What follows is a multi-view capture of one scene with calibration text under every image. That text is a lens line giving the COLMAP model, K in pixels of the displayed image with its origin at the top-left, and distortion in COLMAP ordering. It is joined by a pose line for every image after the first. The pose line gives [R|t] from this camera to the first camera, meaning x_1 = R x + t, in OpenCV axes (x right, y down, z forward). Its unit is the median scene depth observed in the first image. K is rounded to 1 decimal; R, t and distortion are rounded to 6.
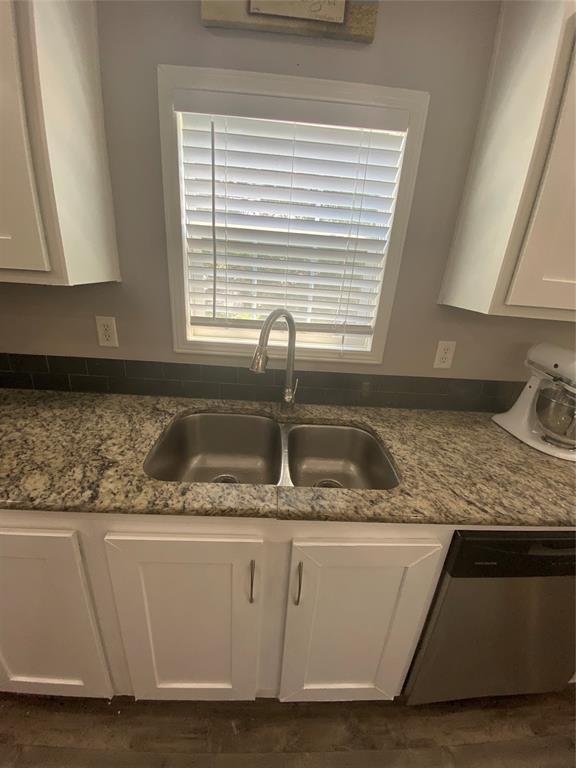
lens RADIAL K [[313.4, 0, 288.5], [0, 313.4, 384.2], [0, 0, 1]] dist [0.007364, -0.010595]
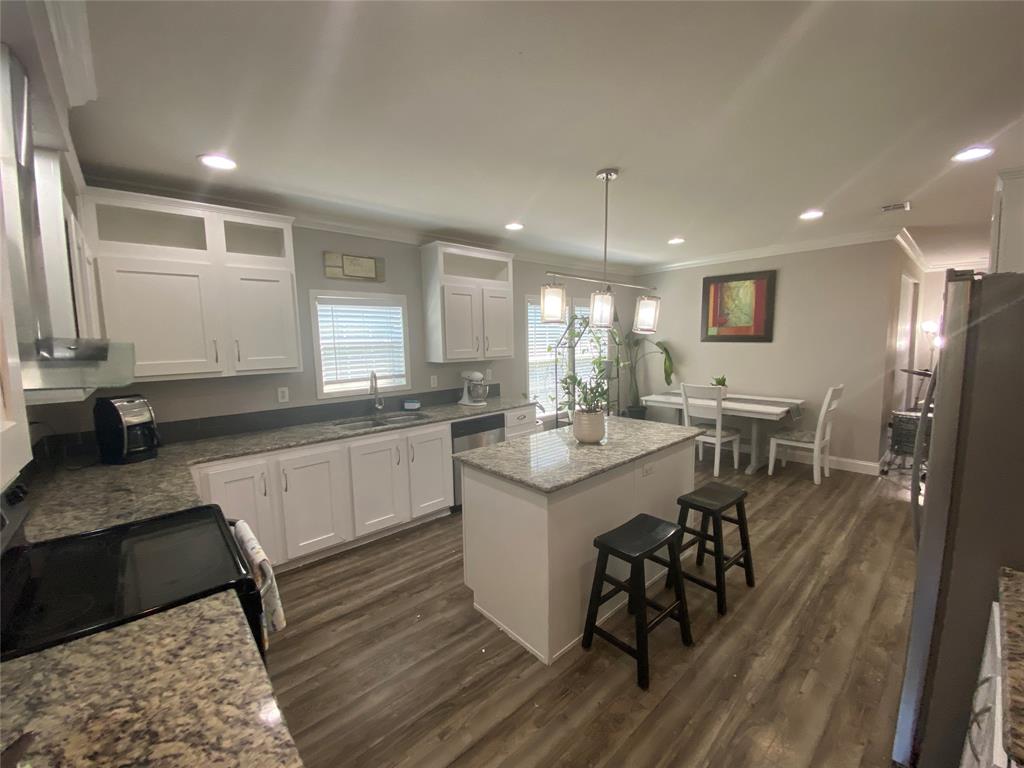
lens RADIAL K [[417.9, 0, 522.9], [0, 417.9, 373.5], [0, 0, 1]] dist [0.007364, -0.010595]
pose [[0.743560, -0.135310, 0.654835, -1.186960], [0.309068, 0.937970, -0.157129, 0.611356], [-0.592955, 0.319223, 0.739257, -1.971049]]
